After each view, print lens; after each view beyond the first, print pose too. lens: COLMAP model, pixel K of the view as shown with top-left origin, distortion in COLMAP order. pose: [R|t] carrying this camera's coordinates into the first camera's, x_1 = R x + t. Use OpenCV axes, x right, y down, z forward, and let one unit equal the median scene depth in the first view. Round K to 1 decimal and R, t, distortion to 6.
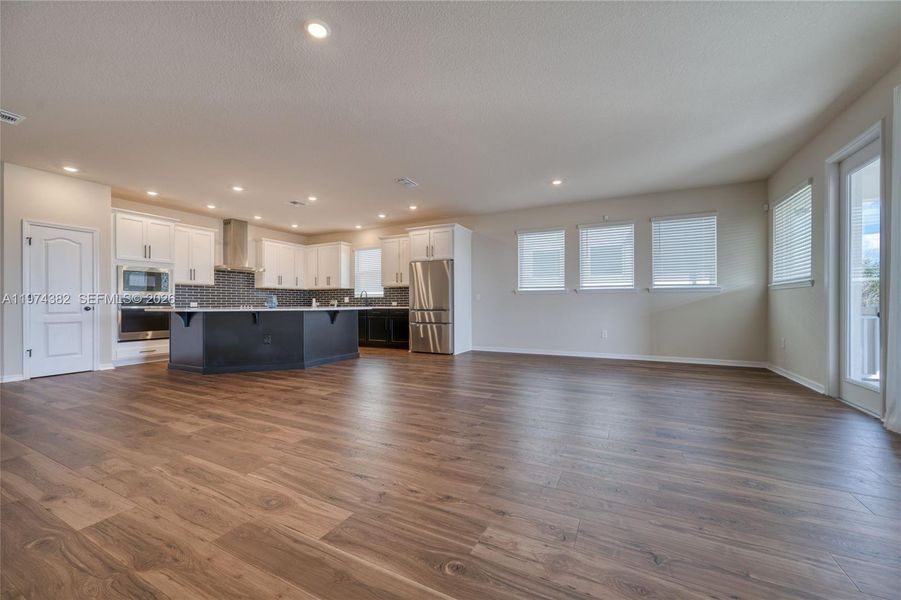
lens RADIAL K [[350.4, 0, 451.4], [0, 350.4, 301.6], [0, 0, 1]] dist [-0.007500, 0.002103]
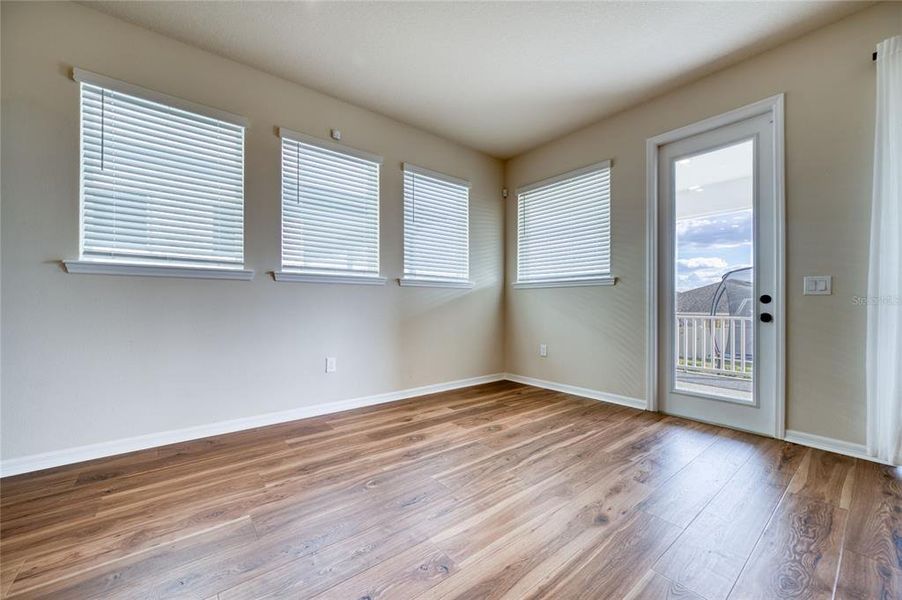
lens RADIAL K [[350.8, 0, 454.6], [0, 350.8, 301.1], [0, 0, 1]] dist [-0.007500, 0.002103]
pose [[0.403497, 0.006640, 0.914957, 0.045566], [-0.007054, 0.999967, -0.004146, 0.001767], [-0.914954, -0.004781, 0.403530, 0.570592]]
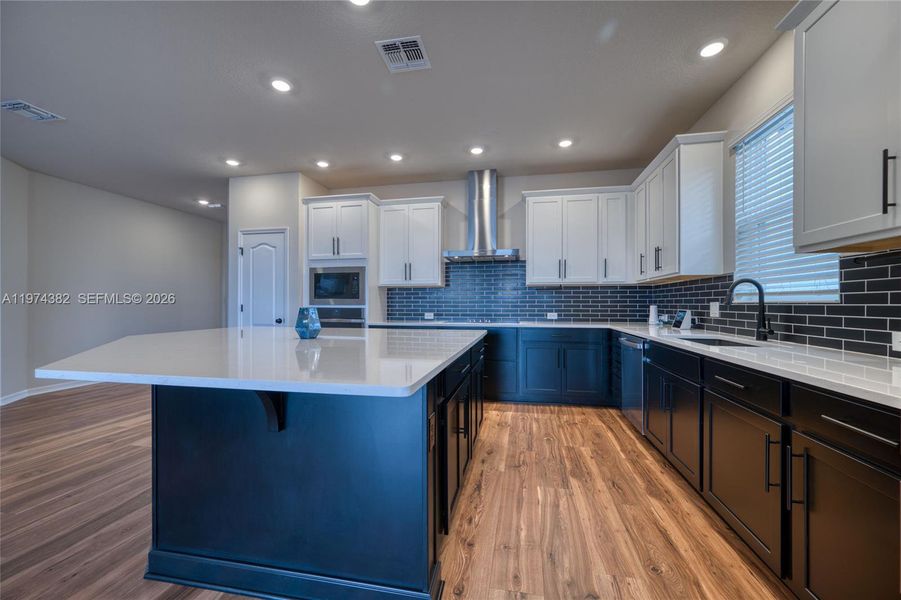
lens RADIAL K [[350.4, 0, 452.8], [0, 350.4, 302.4], [0, 0, 1]] dist [-0.007500, 0.002103]
pose [[0.268489, 0.000674, -0.963283, -0.066195], [0.005434, 0.999983, 0.002214, -0.018651], [0.963268, -0.005829, 0.268480, 0.874620]]
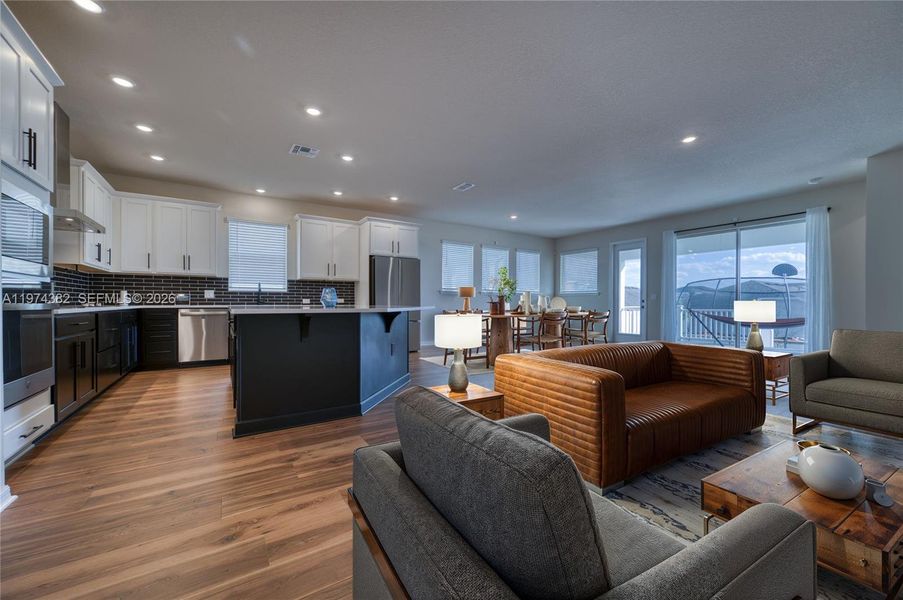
lens RADIAL K [[351.2, 0, 449.9], [0, 351.2, 300.7], [0, 0, 1]] dist [-0.007500, 0.002103]
pose [[0.506873, 0.008890, 0.861975, -0.812721], [-0.010711, 0.999935, -0.004014, 0.005826], [-0.861954, -0.007198, 0.506935, 0.380394]]
